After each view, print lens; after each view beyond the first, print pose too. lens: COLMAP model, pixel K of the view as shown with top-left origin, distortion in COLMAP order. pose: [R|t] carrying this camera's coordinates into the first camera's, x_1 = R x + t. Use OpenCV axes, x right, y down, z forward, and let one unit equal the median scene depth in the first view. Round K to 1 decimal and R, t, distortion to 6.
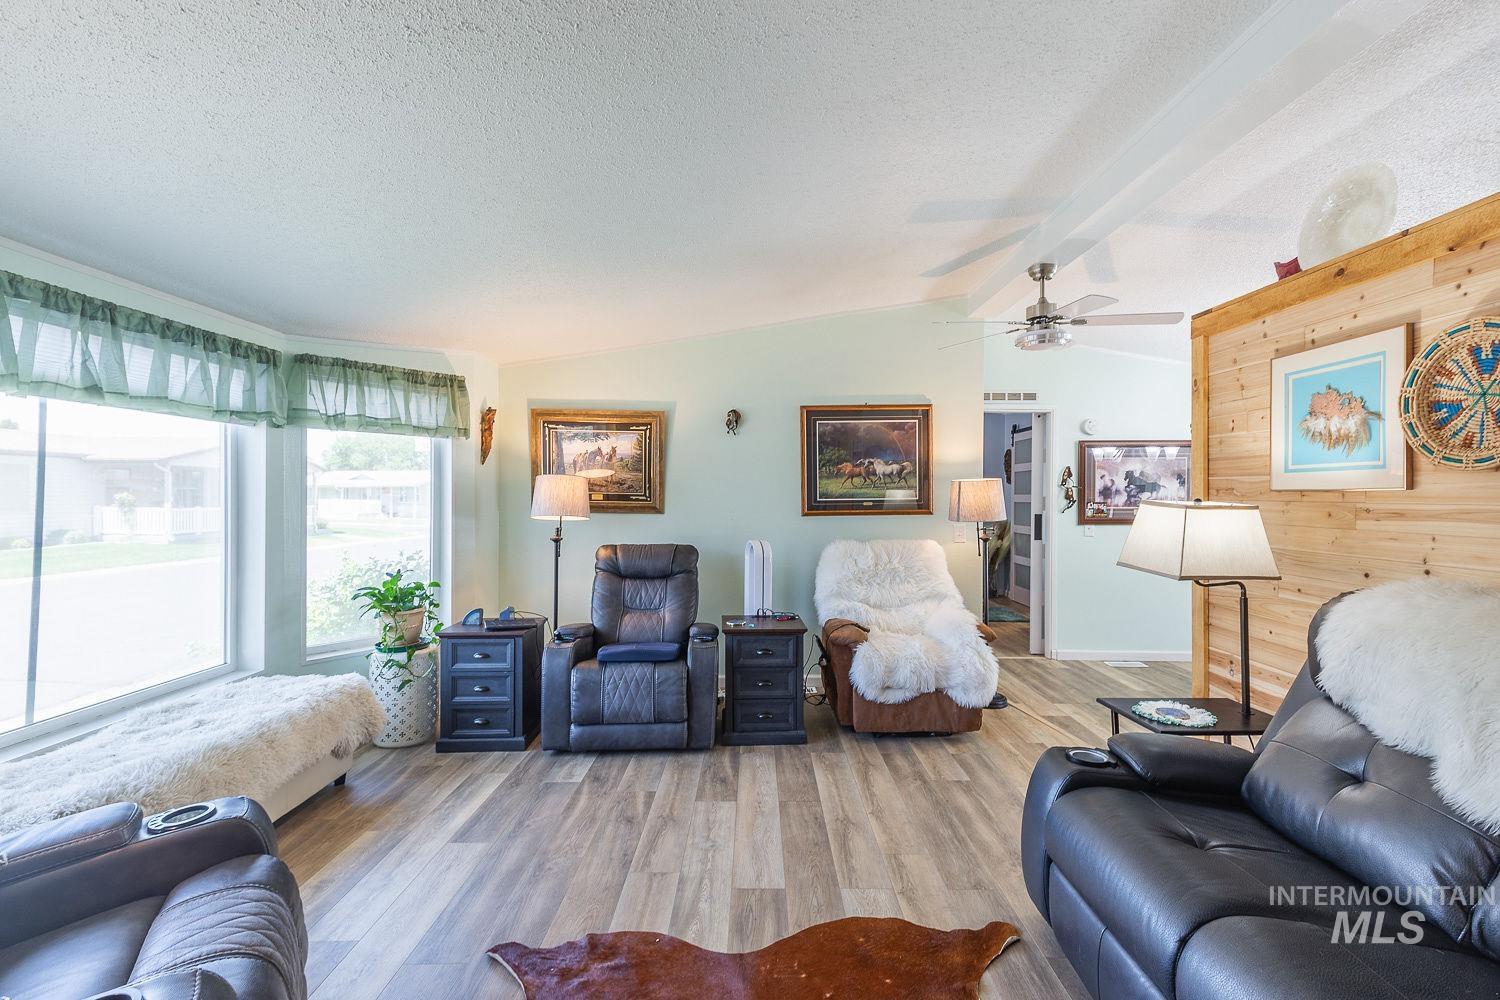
lens RADIAL K [[679.7, 0, 758.0], [0, 679.7, 497.4], [0, 0, 1]] dist [0.007334, -0.001157]
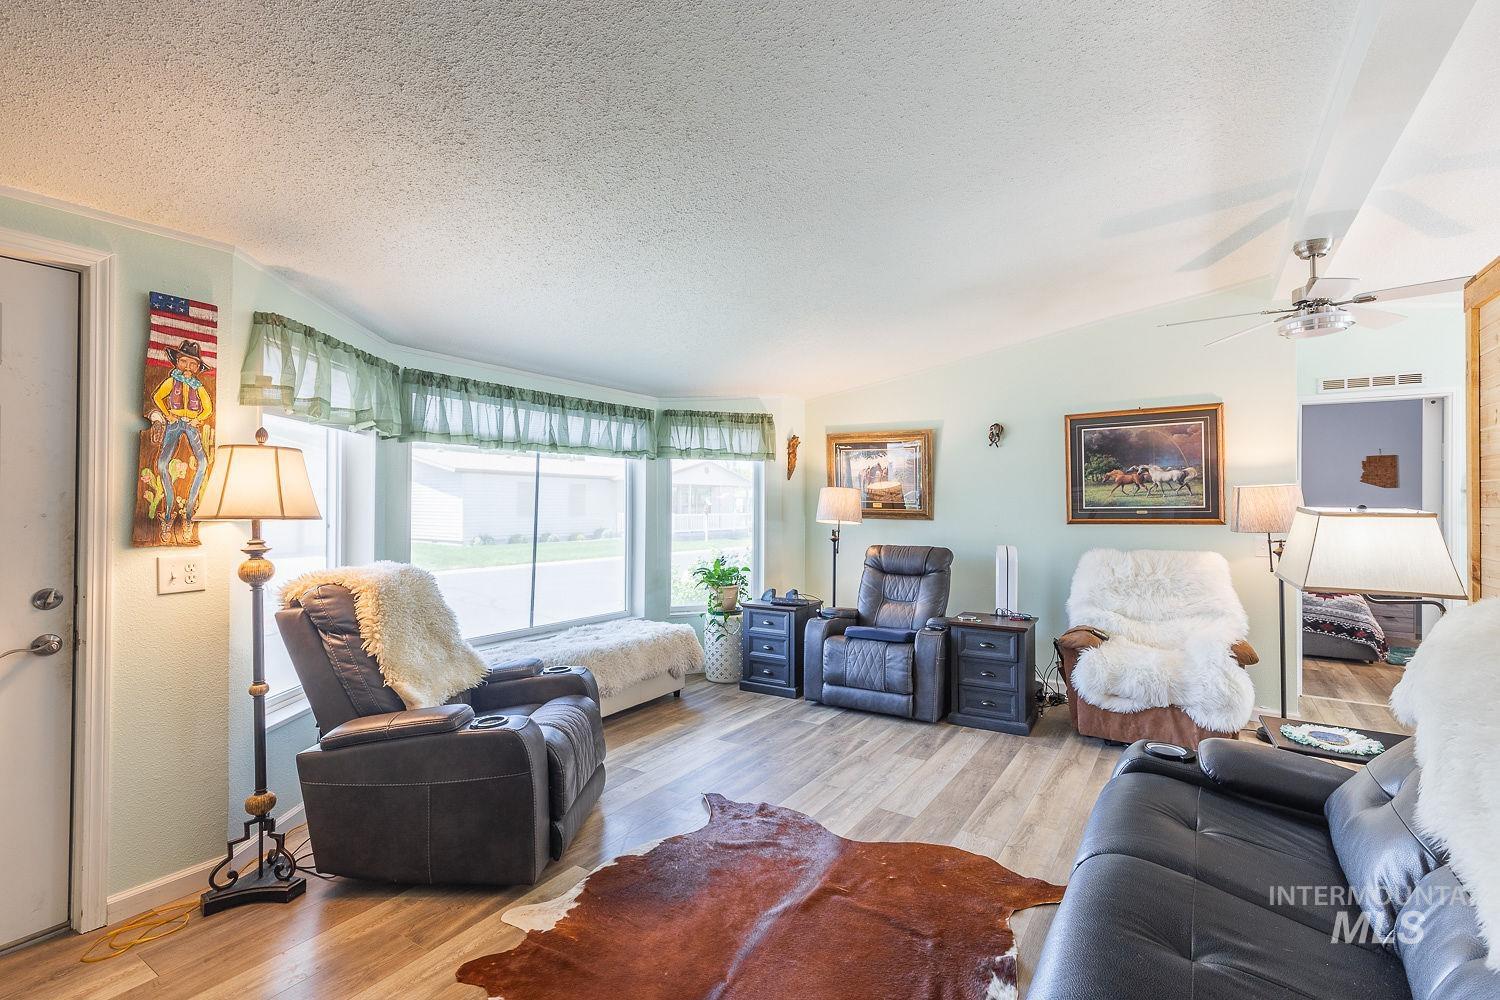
lens RADIAL K [[679.7, 0, 752.5], [0, 679.7, 496.3], [0, 0, 1]] dist [0.007334, -0.001157]
pose [[0.830257, -0.007652, -0.557328, 0.309691], [-0.001529, 0.999871, -0.016006, 0.003913], [0.557379, 0.014141, 0.830138, -0.131632]]
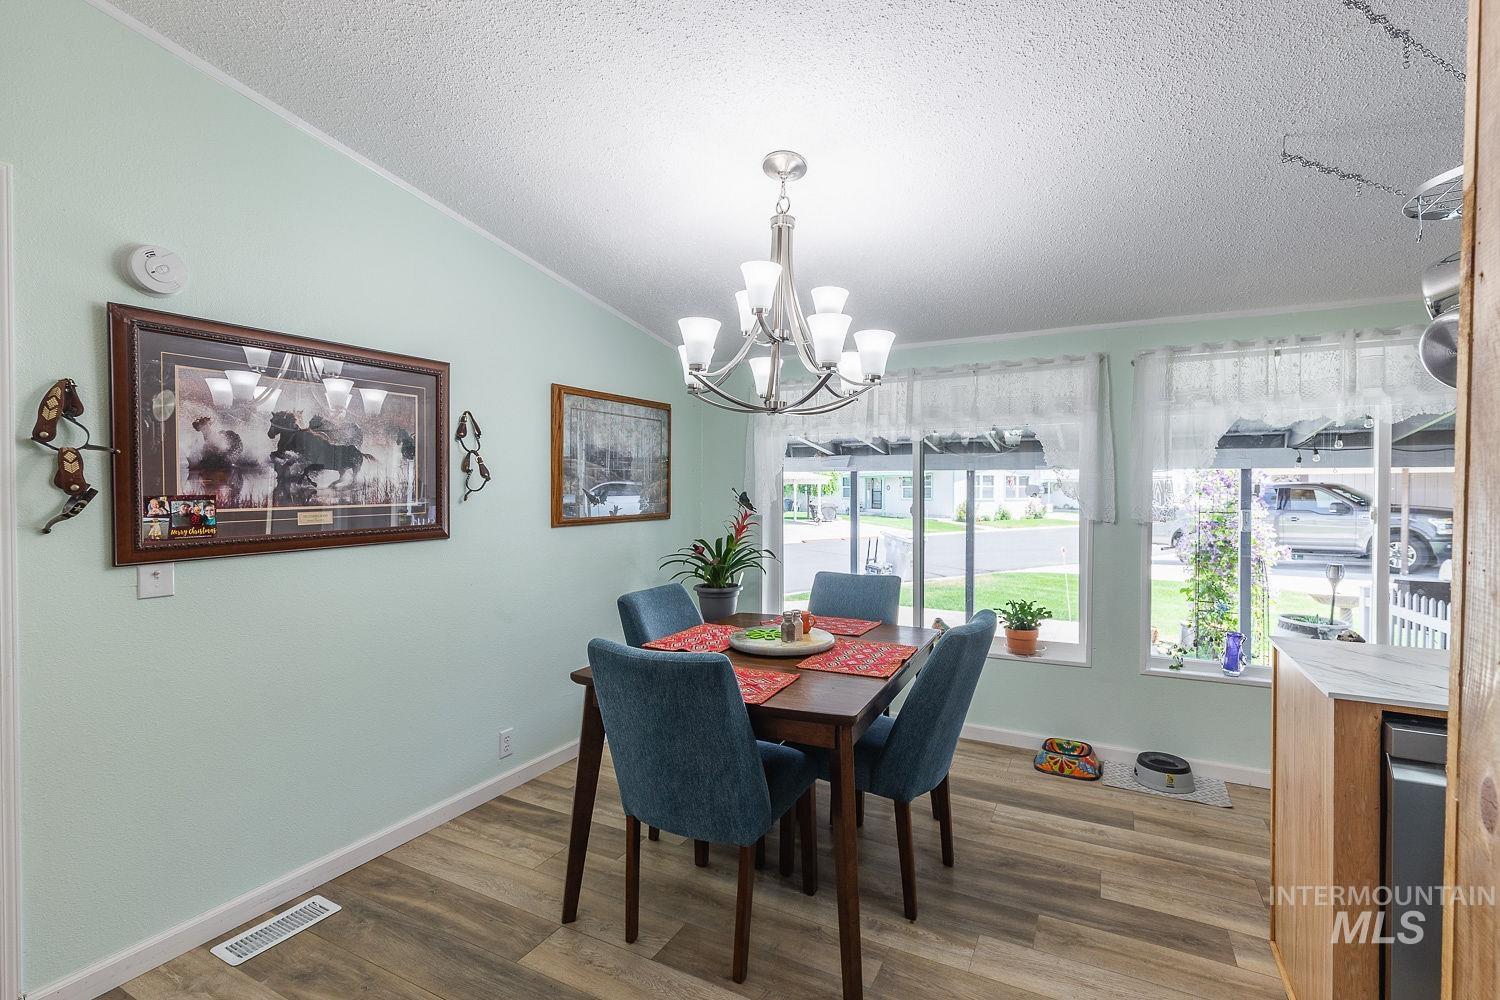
lens RADIAL K [[679.7, 0, 768.9], [0, 679.7, 501.1], [0, 0, 1]] dist [0.007334, -0.001157]
pose [[0.447301, -0.020865, 0.894140, 0.484054], [0.003825, 0.999763, 0.021416, 0.005279], [-0.894376, -0.006160, 0.447275, 0.873483]]
